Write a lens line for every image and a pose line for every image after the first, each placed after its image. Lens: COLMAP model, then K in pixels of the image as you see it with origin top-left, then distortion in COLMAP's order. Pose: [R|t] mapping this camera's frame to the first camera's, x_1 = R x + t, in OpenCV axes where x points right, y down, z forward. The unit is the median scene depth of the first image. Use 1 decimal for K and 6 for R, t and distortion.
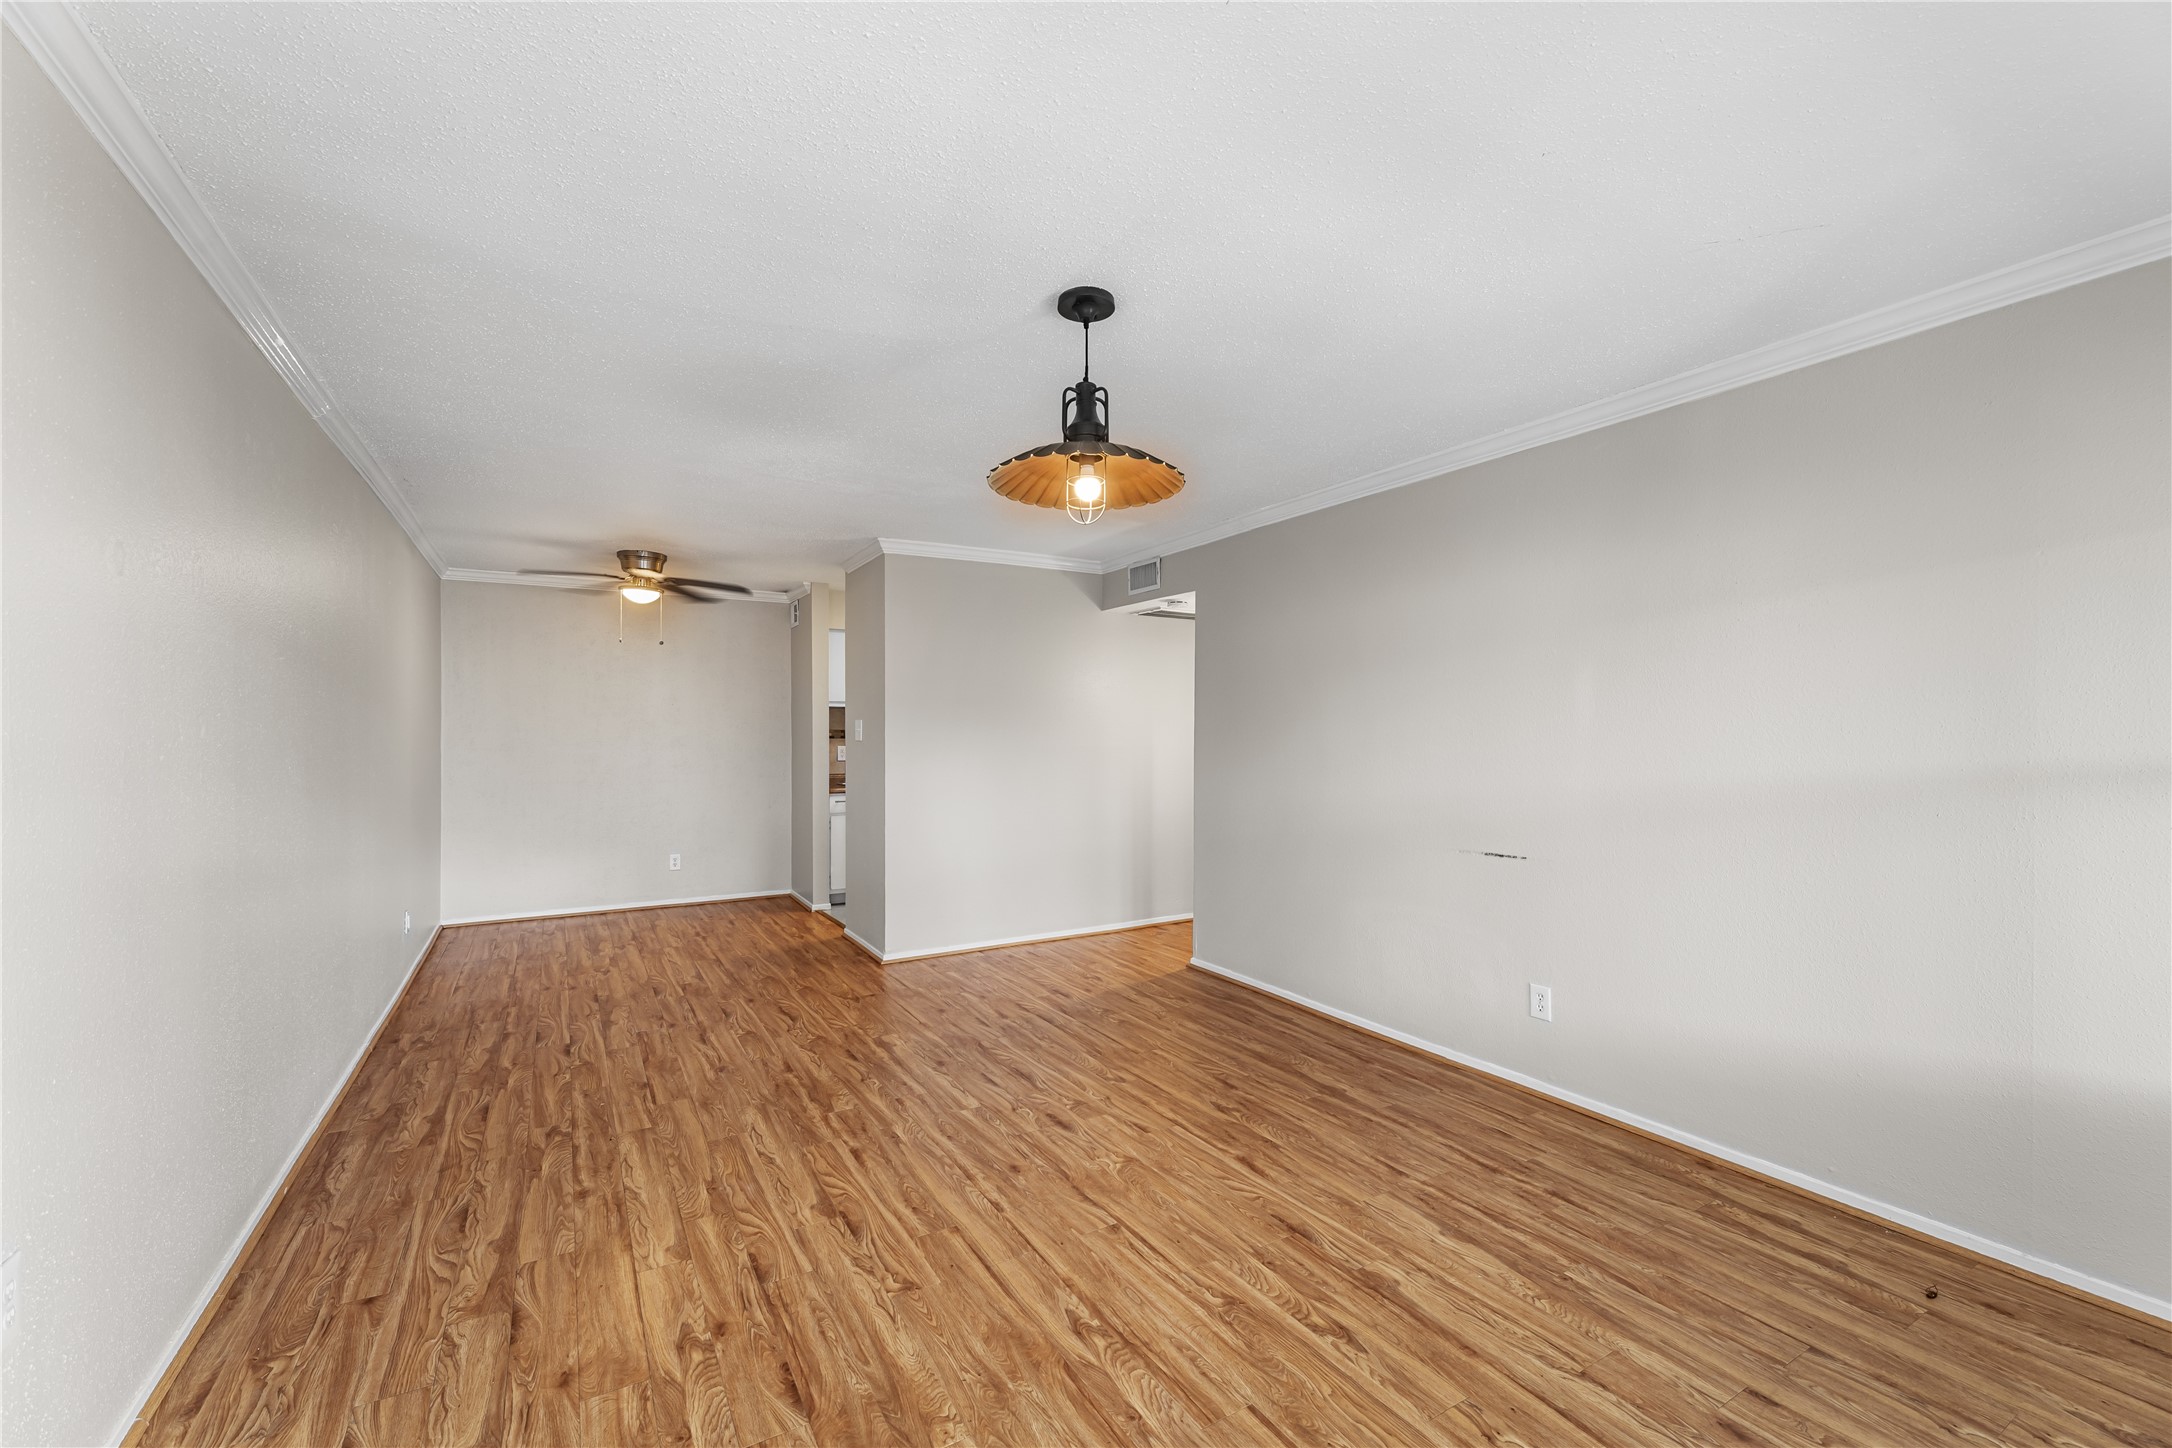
lens RADIAL K [[905.2, 0, 1086.0], [0, 905.2, 724.0], [0, 0, 1]] dist [0.000750, 0.000232]
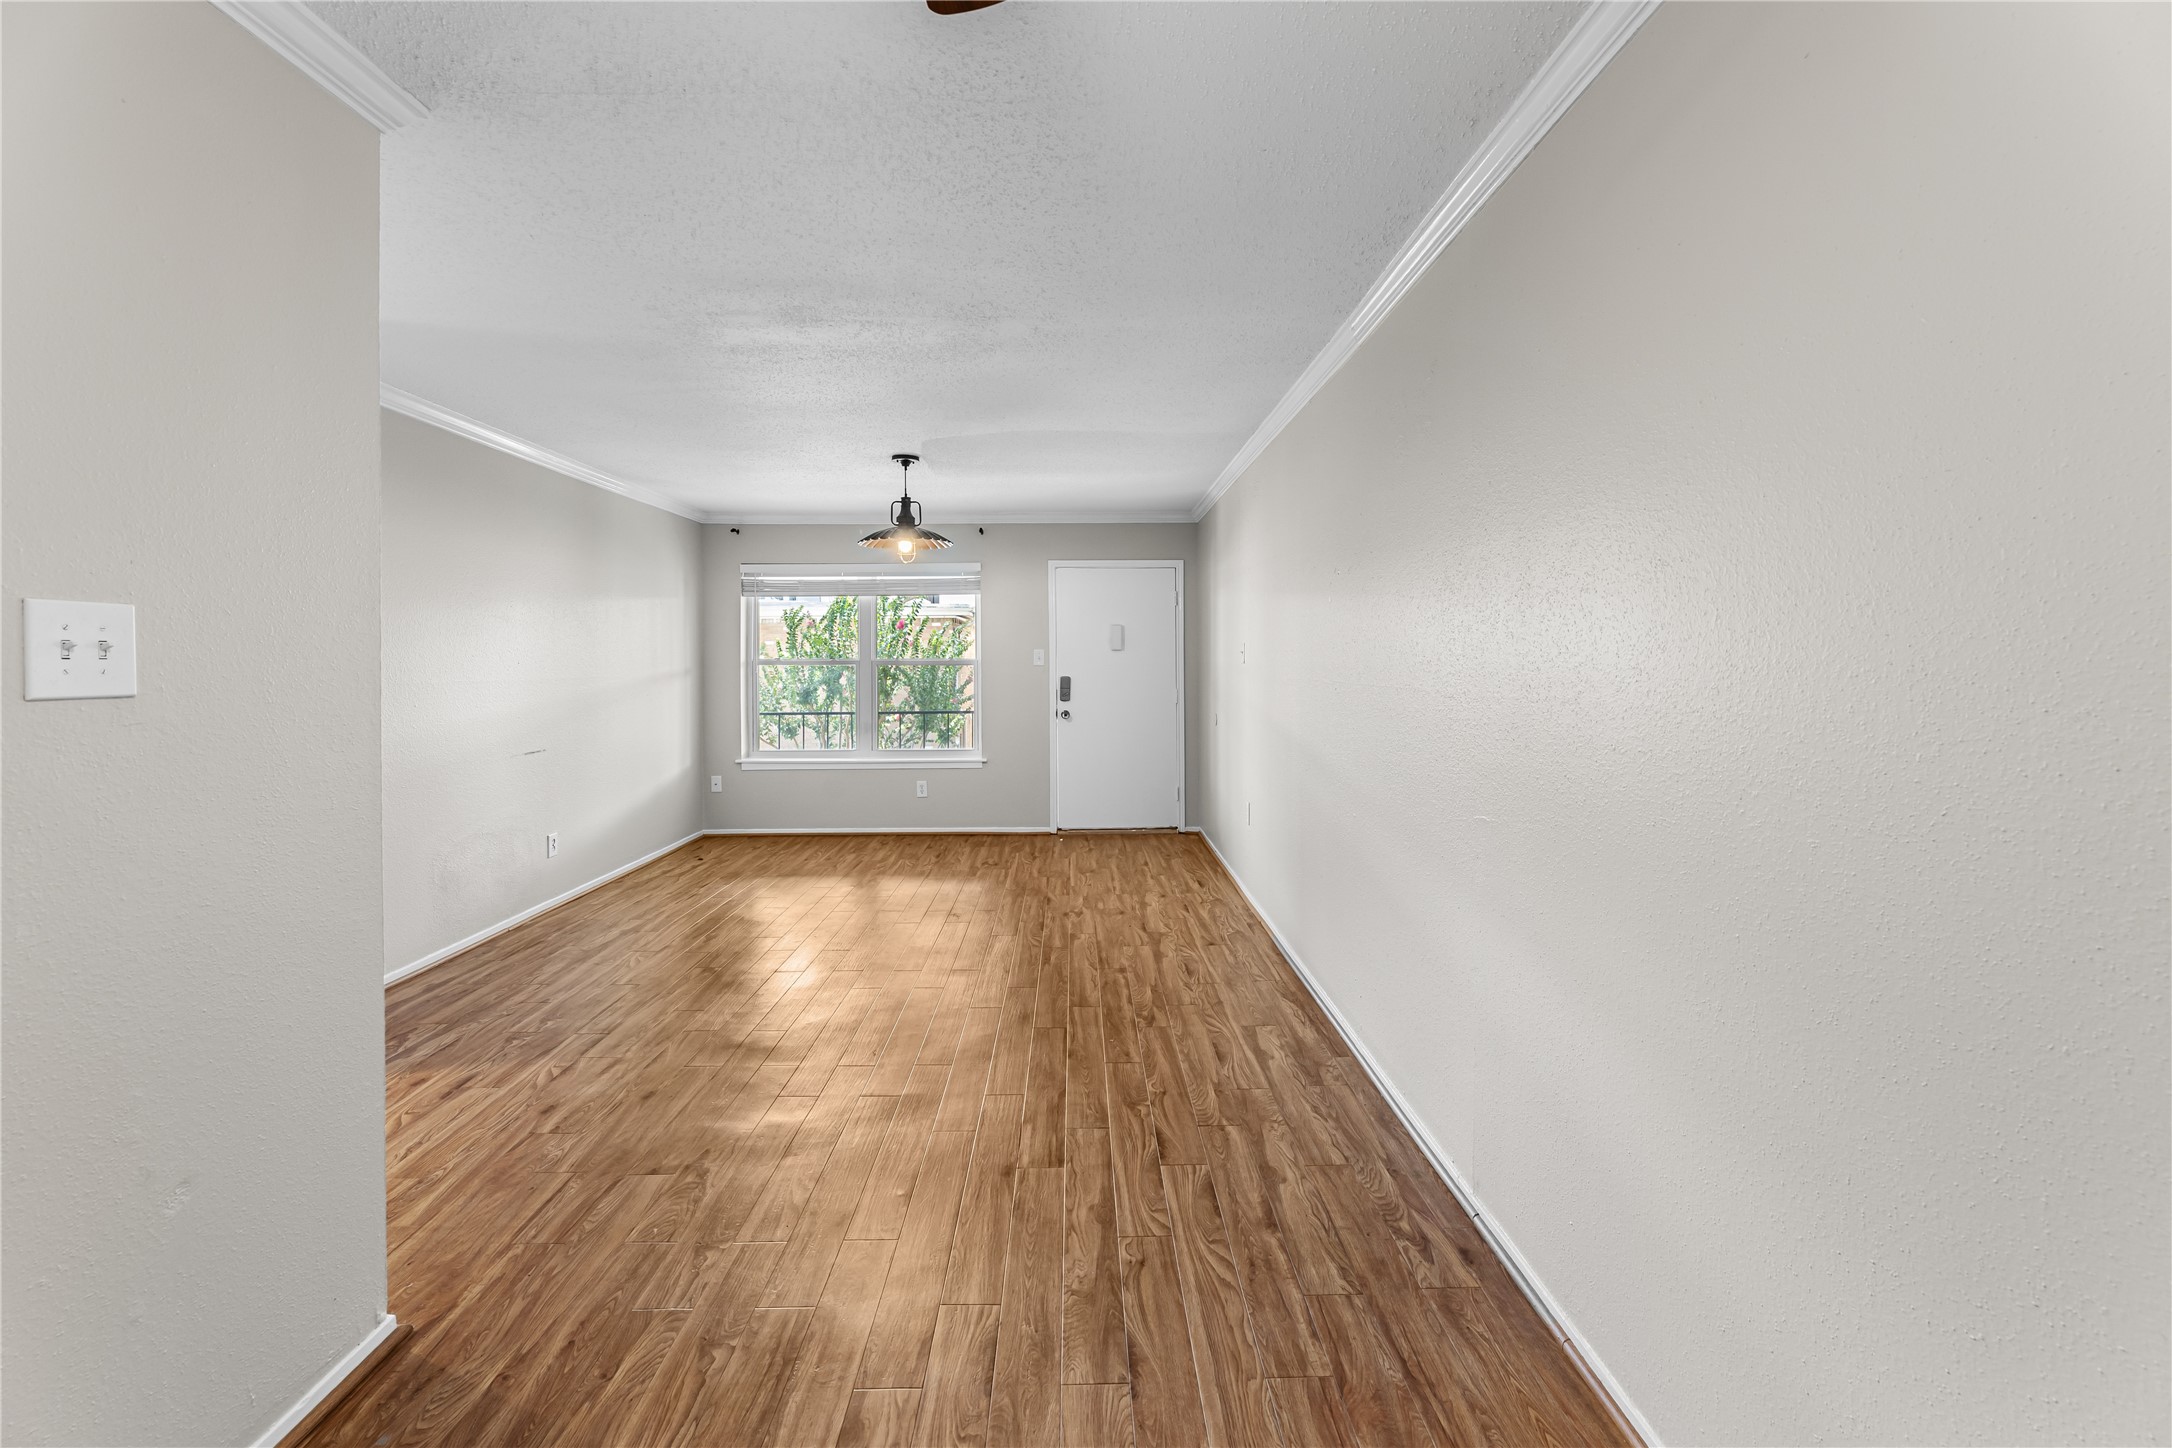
lens RADIAL K [[884.7, 0, 1085.2], [0, 884.7, 667.9], [0, 0, 1]] dist [0.000182, 0.000037]
pose [[-0.871334, -0.000399, 0.490691, -0.994909], [-0.001946, 0.999995, -0.002642, 0.017407], [-0.490687, -0.003256, -0.871330, 1.879983]]
